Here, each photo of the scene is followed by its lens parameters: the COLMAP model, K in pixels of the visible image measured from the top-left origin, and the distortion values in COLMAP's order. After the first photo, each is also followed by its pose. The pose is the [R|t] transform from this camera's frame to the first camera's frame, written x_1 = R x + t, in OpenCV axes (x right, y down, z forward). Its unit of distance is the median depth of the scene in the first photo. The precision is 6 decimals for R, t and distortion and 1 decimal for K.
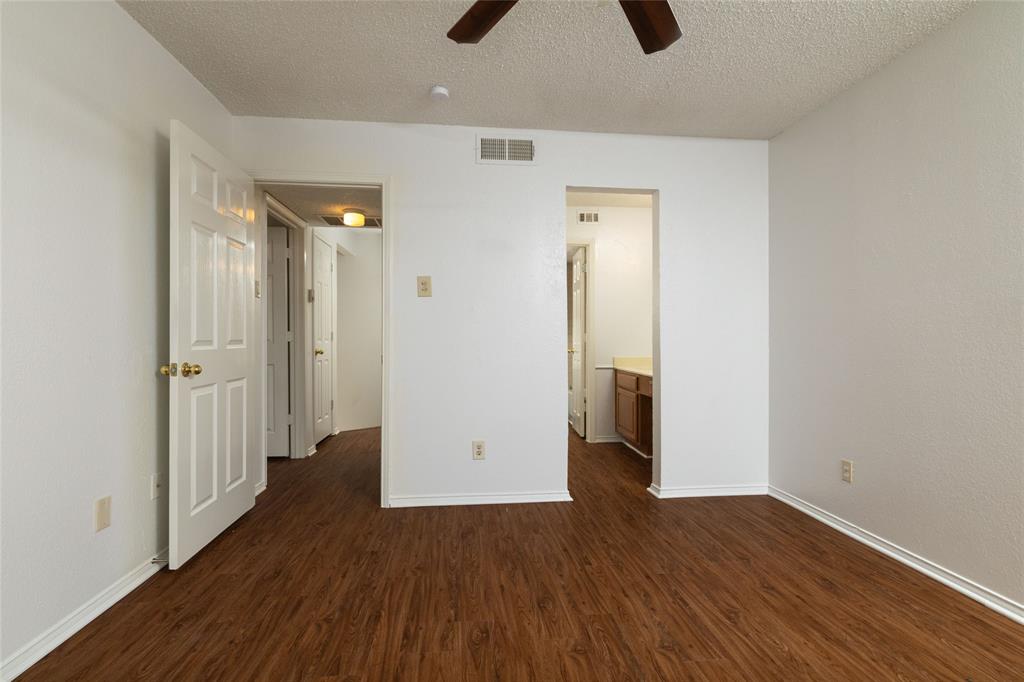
lens RADIAL K [[510.7, 0, 512.0], [0, 510.7, 341.0], [0, 0, 1]] dist [-0.002152, -0.000567]
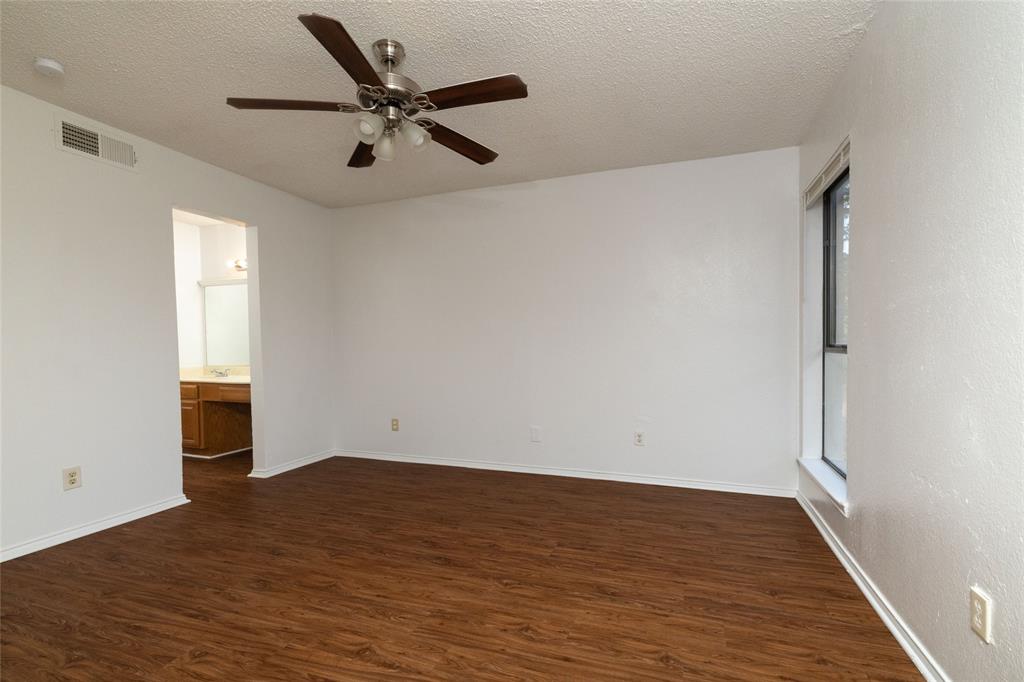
lens RADIAL K [[446.3, 0, 542.1], [0, 446.3, 356.6], [0, 0, 1]] dist [0.000937, 0.000280]
pose [[0.407954, -0.028346, 0.912562, -0.550600], [0.014141, 0.999594, 0.024728, -0.004619], [-0.912893, 0.002817, 0.408189, -0.071260]]
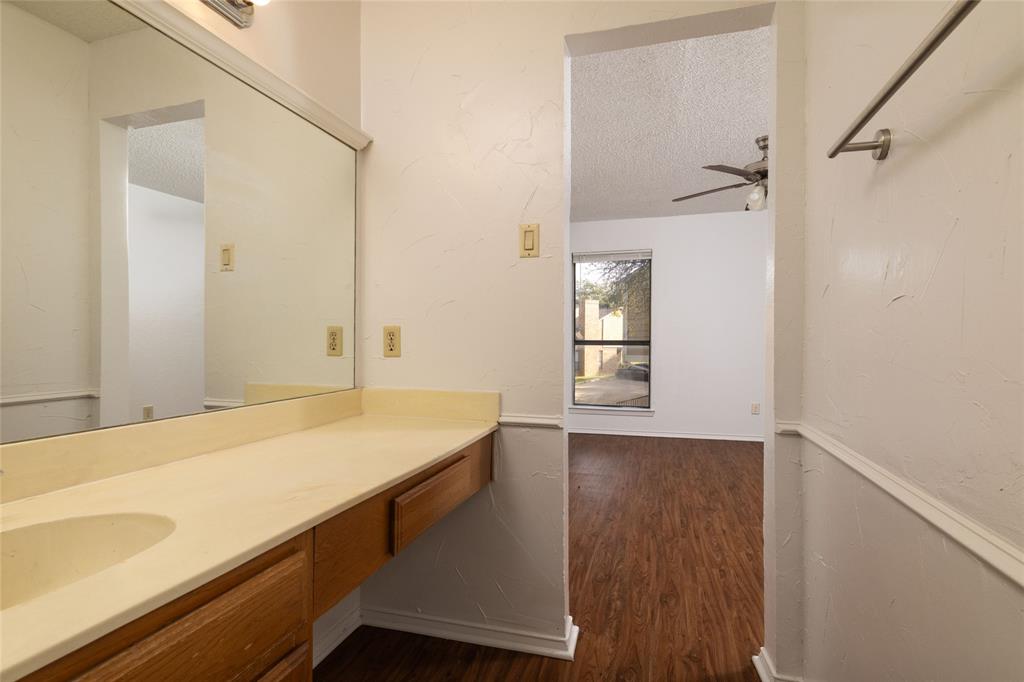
lens RADIAL K [[499.8, 0, 512.0], [0, 499.8, 341.0], [0, 0, 1]] dist [0.000994, 0.000151]
pose [[-0.923437, -0.002570, 0.383741, 0.193675], [-0.000862, 0.999989, 0.004622, -0.005880], [-0.383748, 0.003937, -0.923429, 2.001209]]
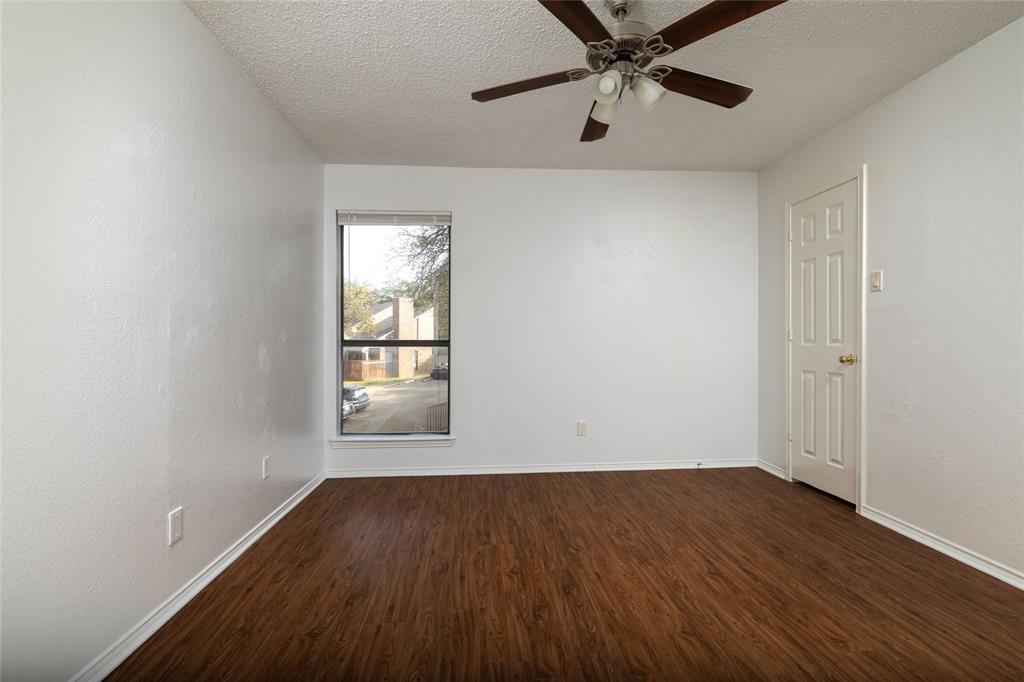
lens RADIAL K [[499.8, 0, 512.0], [0, 499.8, 341.0], [0, 0, 1]] dist [0.000994, 0.000151]
pose [[-0.999441, -0.003564, 0.033250, 0.228092], [-0.003420, 0.999985, 0.004371, -0.003138], [-0.033265, 0.004255, -0.999437, 1.300191]]
